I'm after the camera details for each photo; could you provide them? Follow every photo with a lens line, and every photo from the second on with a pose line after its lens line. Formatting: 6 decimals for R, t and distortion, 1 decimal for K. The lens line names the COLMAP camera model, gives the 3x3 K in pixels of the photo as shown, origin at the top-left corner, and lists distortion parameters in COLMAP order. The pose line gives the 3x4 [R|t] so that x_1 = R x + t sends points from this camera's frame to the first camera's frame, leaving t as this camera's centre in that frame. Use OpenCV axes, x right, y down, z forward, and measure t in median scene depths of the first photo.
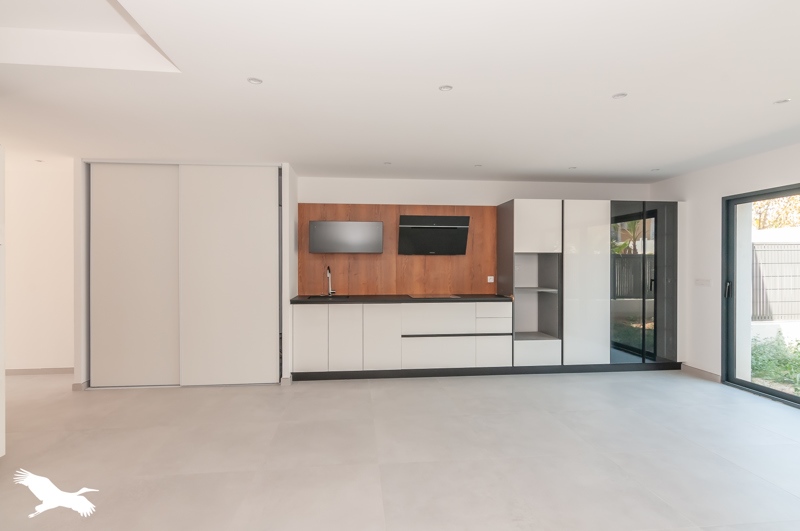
lens RADIAL K [[396.3, 0, 400.0], [0, 396.3, 265.5], [0, 0, 1]] dist [-0.002978, -0.000259]
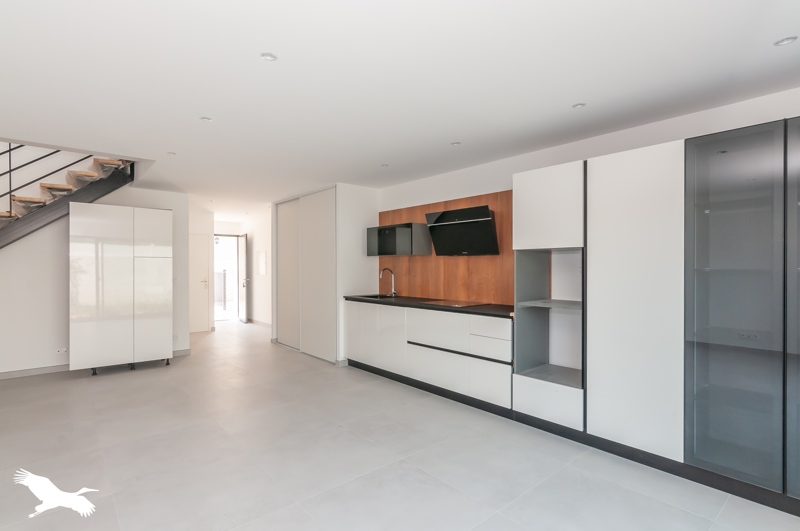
lens RADIAL K [[396.3, 0, 400.0], [0, 396.3, 265.5], [0, 0, 1]] dist [-0.002978, -0.000259]
pose [[0.587613, -0.003480, -0.809135, 0.699877], [-0.003049, 0.999974, -0.006515, 0.001369], [0.809136, 0.006295, 0.587587, 0.393623]]
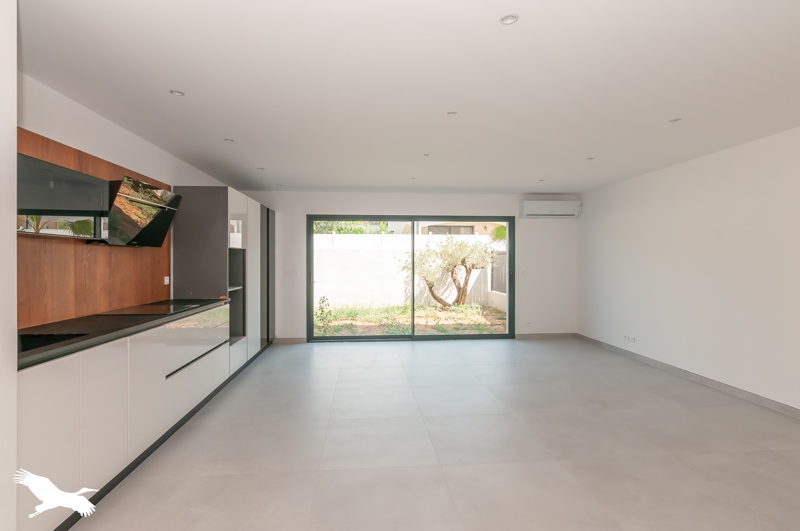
lens RADIAL K [[396.3, 0, 400.0], [0, 396.3, 265.5], [0, 0, 1]] dist [-0.002978, -0.000259]
pose [[0.007887, -0.013649, 0.999876, -0.559731], [0.004543, 0.999897, 0.013614, -0.002416], [-0.999959, 0.004435, 0.007948, 0.579524]]
